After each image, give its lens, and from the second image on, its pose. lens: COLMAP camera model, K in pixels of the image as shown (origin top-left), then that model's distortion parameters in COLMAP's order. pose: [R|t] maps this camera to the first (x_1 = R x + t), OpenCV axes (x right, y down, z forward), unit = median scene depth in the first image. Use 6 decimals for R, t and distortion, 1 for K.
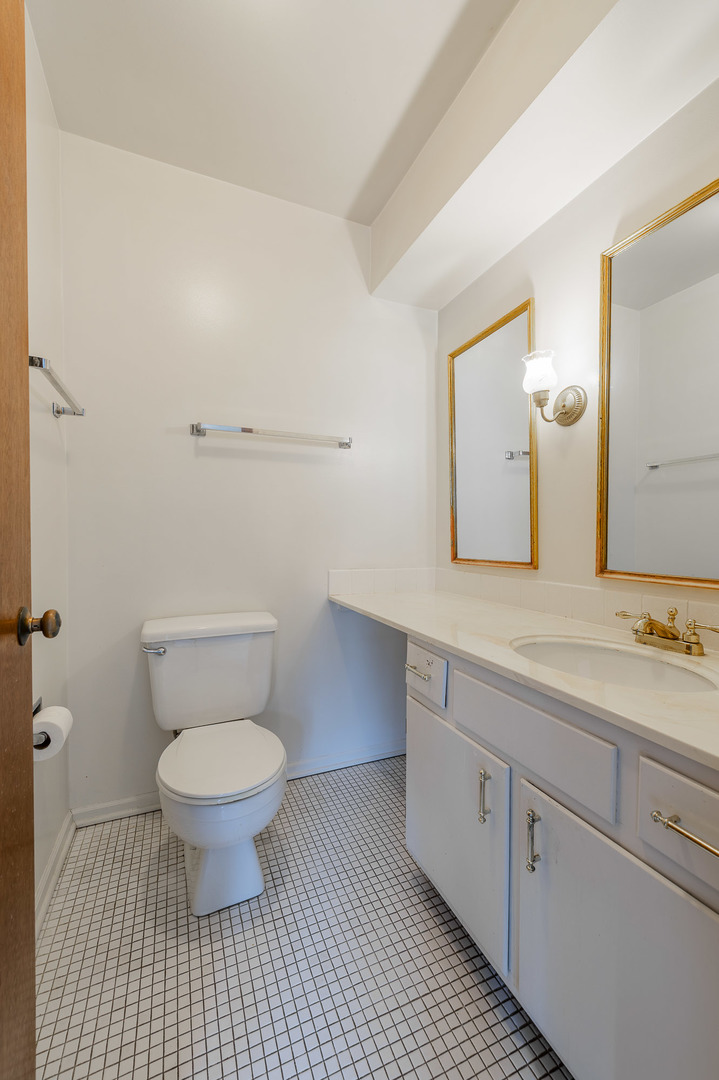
lens RADIAL K [[430.2, 0, 359.5], [0, 430.2, 540.0], [0, 0, 1]] dist [0.001652, 0.000137]
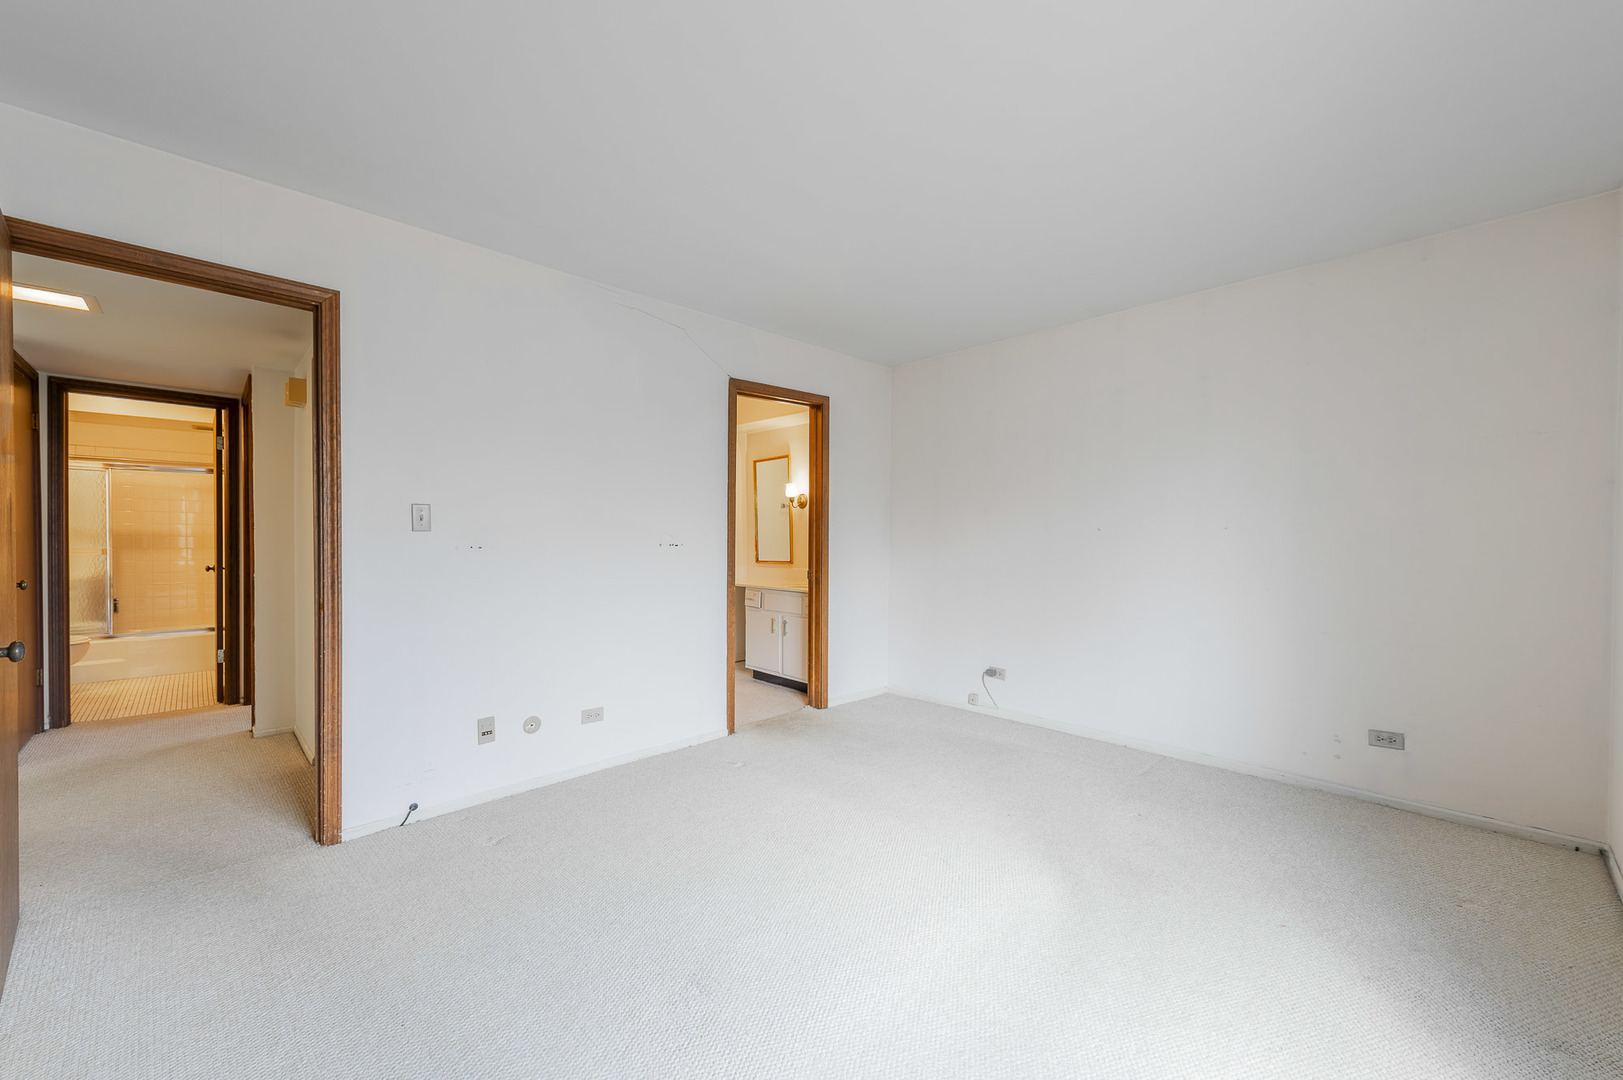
lens RADIAL K [[579.1, 0, 811.5], [0, 579.1, 540.0], [0, 0, 1]] dist [0.000313, 0.000024]
pose [[0.936132, -0.003509, 0.351632, -0.726918], [0.009079, 0.999858, -0.014193, -0.023904], [-0.351533, 0.016479, 0.936031, -2.398517]]
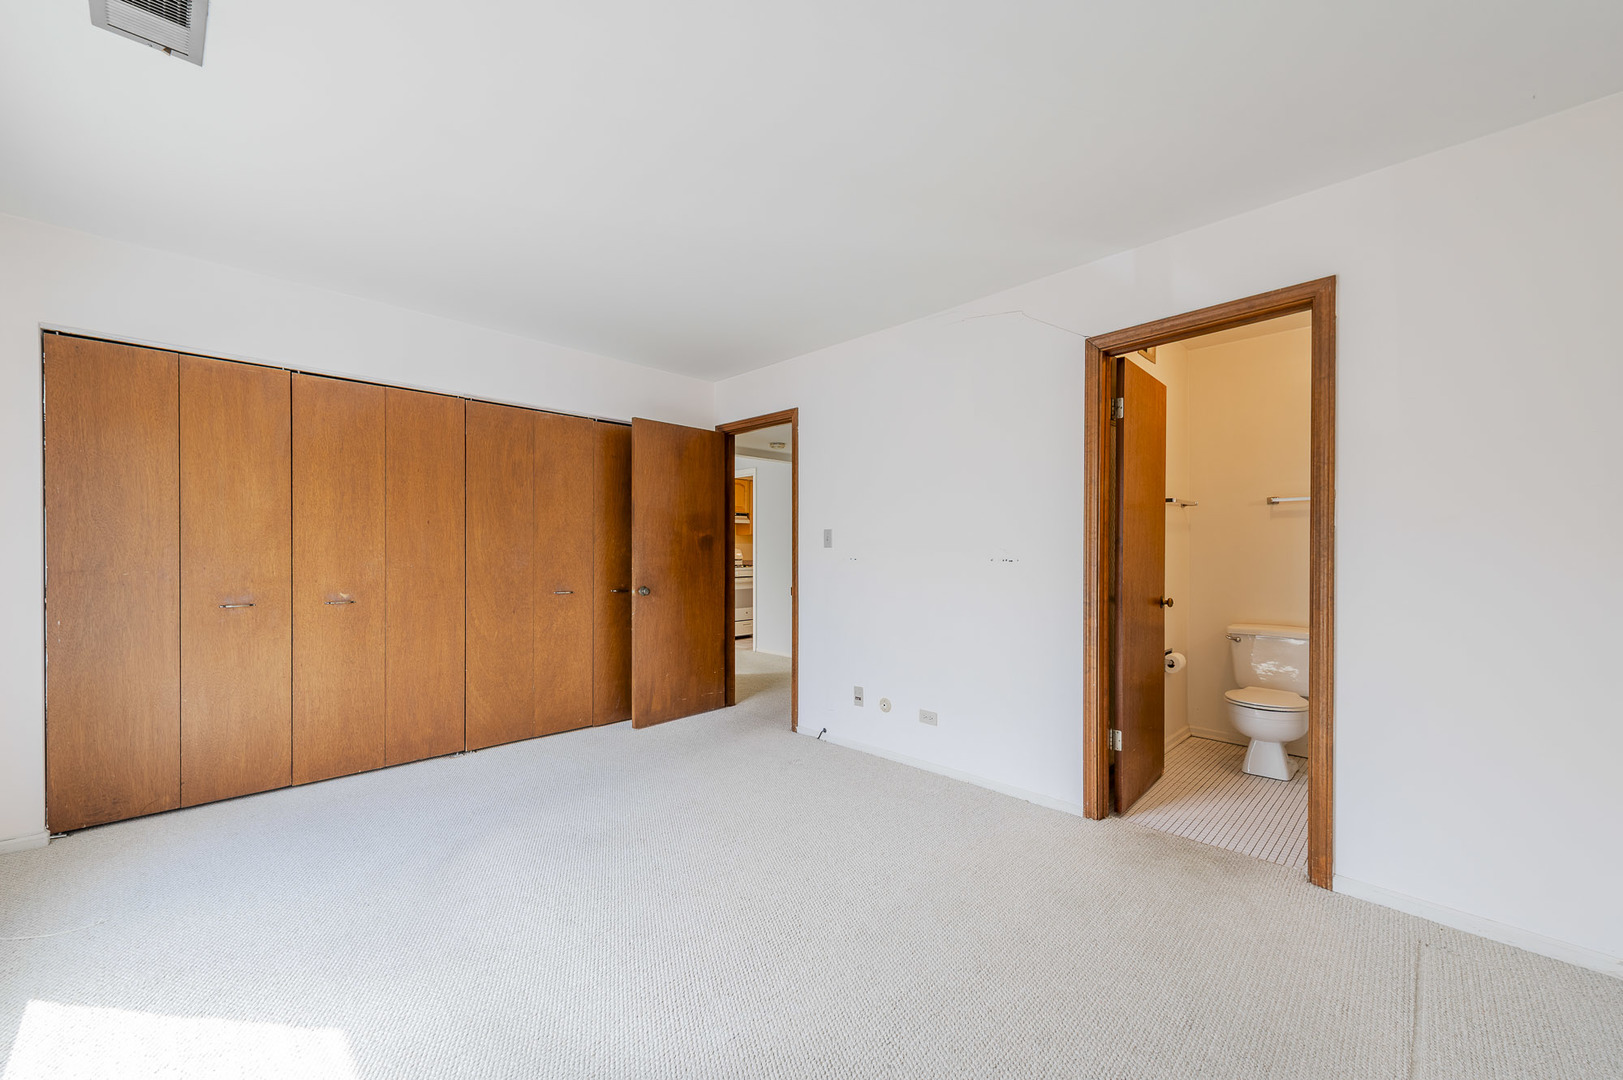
lens RADIAL K [[646.4, 0, 805.8], [0, 646.4, 553.0], [0, 0, 1]] dist [0.001652, 0.000137]
pose [[0.369383, 0.000399, -0.929277, 1.315017], [-0.015953, 0.999855, -0.005912, -0.041732], [0.929140, 0.017009, 0.369336, -1.571956]]
